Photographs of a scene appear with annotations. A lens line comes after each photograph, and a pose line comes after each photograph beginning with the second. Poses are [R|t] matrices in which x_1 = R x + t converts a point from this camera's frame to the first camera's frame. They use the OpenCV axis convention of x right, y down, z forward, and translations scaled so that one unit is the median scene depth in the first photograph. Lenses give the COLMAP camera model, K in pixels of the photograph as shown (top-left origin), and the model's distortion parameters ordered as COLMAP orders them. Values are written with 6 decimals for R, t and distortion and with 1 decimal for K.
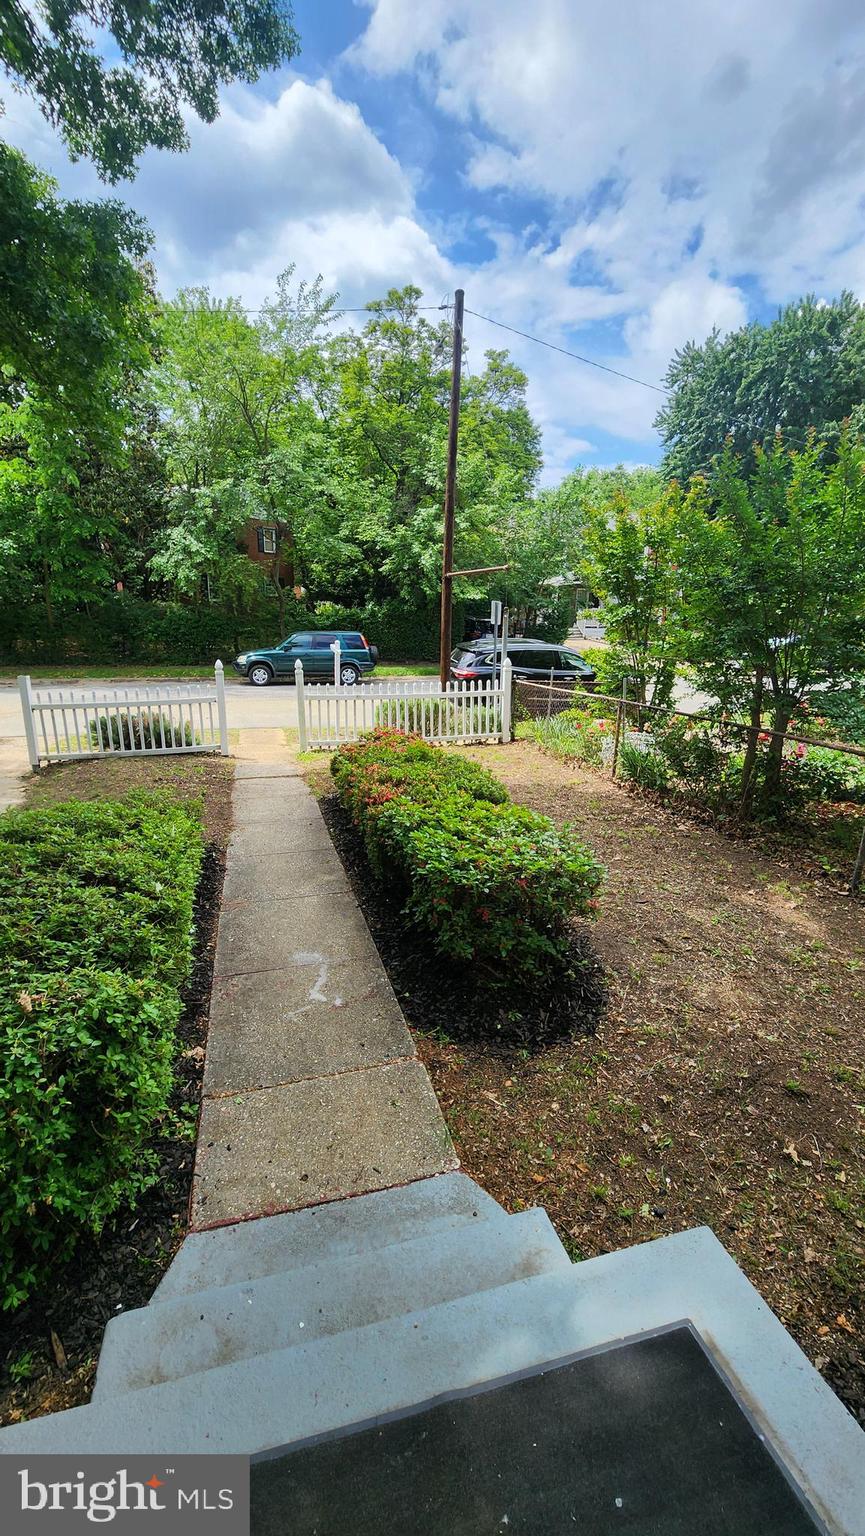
lens RADIAL K [[623.8, 0, 430.5], [0, 623.8, 760.9], [0, 0, 1]] dist [0.000172, 0.000658]
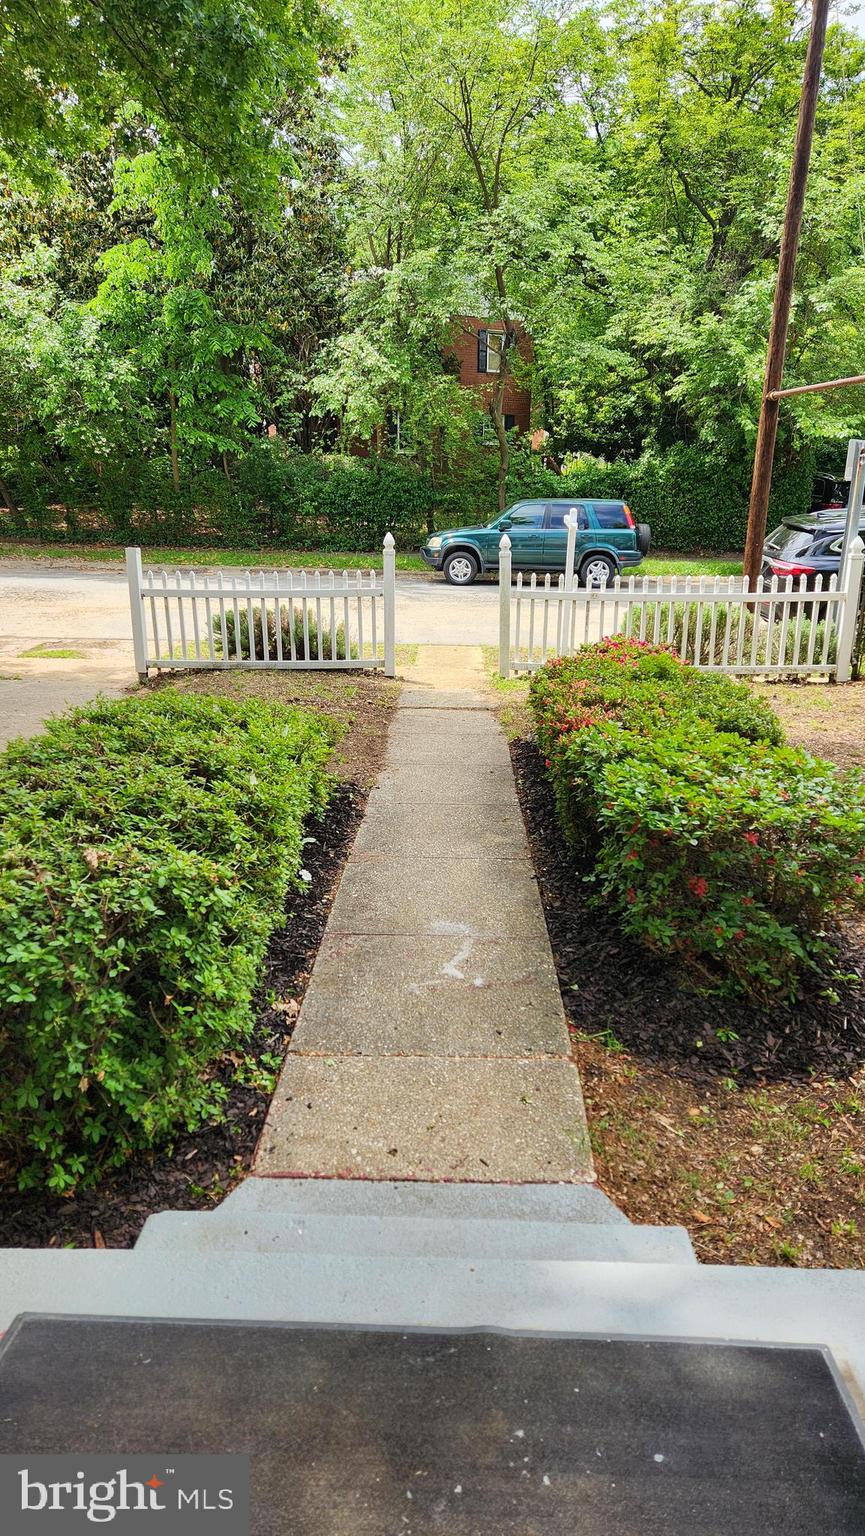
lens RADIAL K [[1012.9, 0, 437.4], [0, 1012.9, 773.9], [0, 0, 1]] dist [0.105662, -0.107941]
pose [[0.955514, 0.081737, -0.283393, 0.049465], [-0.067472, 0.995930, 0.059754, 0.032091], [0.287123, -0.037975, 0.957141, -0.055026]]
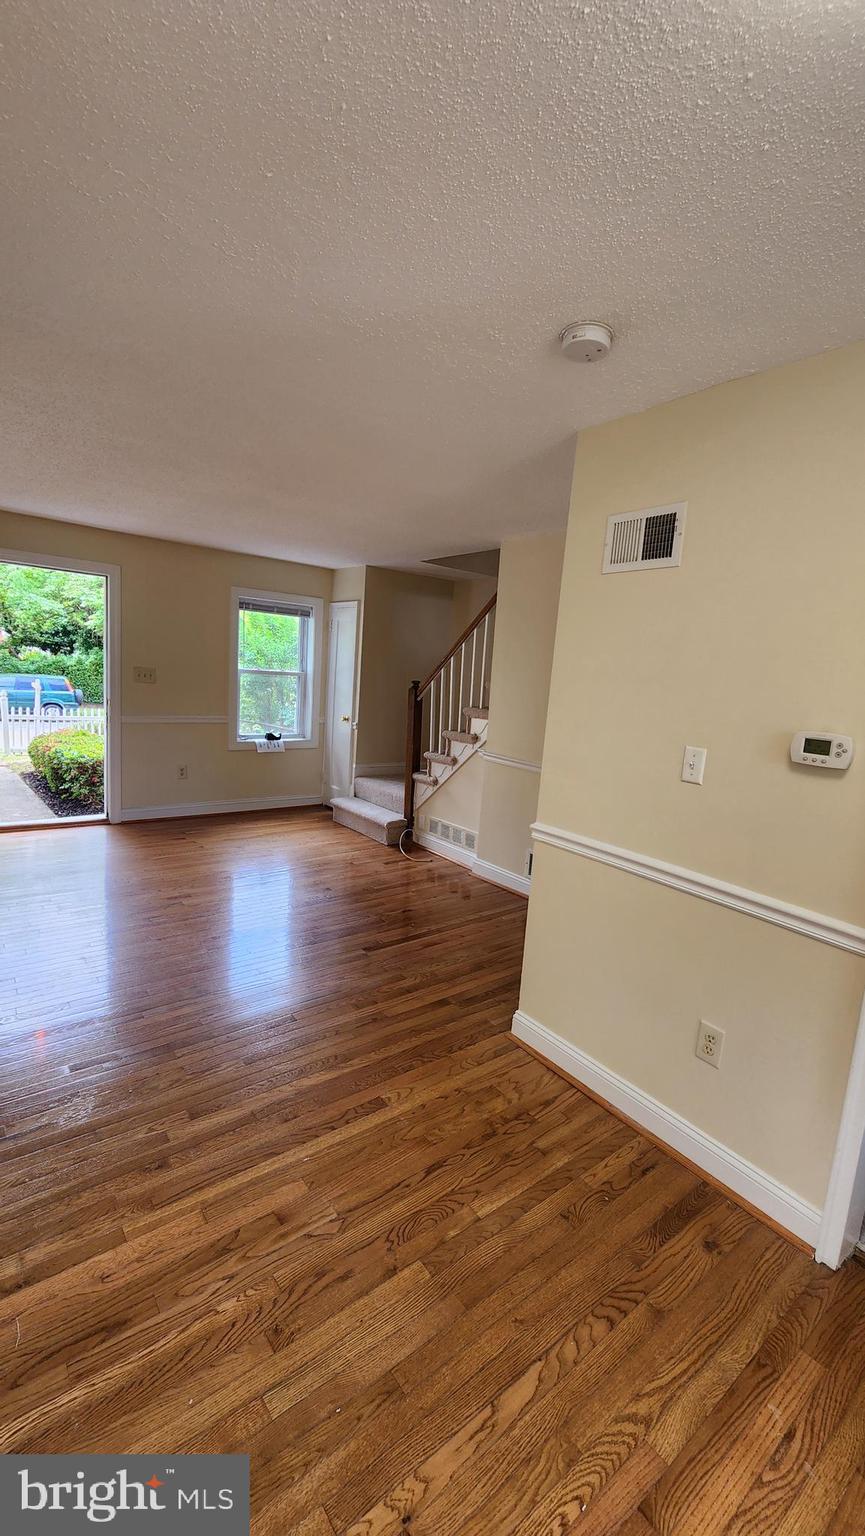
lens RADIAL K [[623.8, 0, 430.5], [0, 623.8, 760.9], [0, 0, 1]] dist [0.000172, 0.000658]
pose [[0.920411, -0.011179, 0.390793, 0.144887], [0.046038, 0.995736, -0.079945, 0.180557], [-0.388233, 0.091574, 0.917000, -0.767342]]
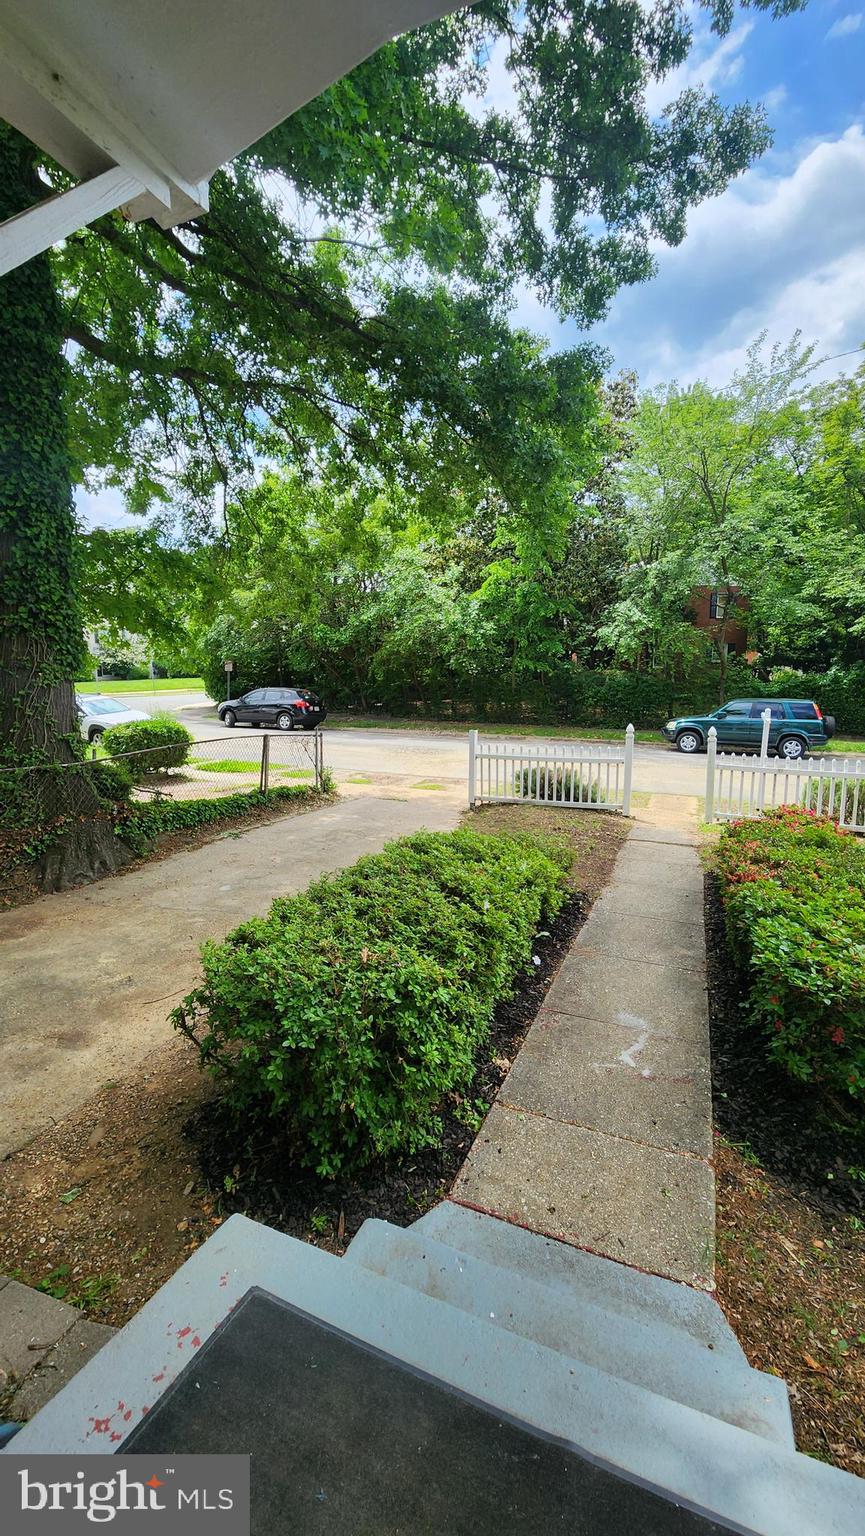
lens RADIAL K [[623.8, 0, 430.5], [0, 623.8, 760.9], [0, 0, 1]] dist [0.000172, 0.000658]
pose [[0.776316, 0.077083, -0.625613, 0.065817], [-0.141381, 0.988501, -0.053642, 0.002733], [0.614284, 0.130093, 0.778287, -0.009941]]
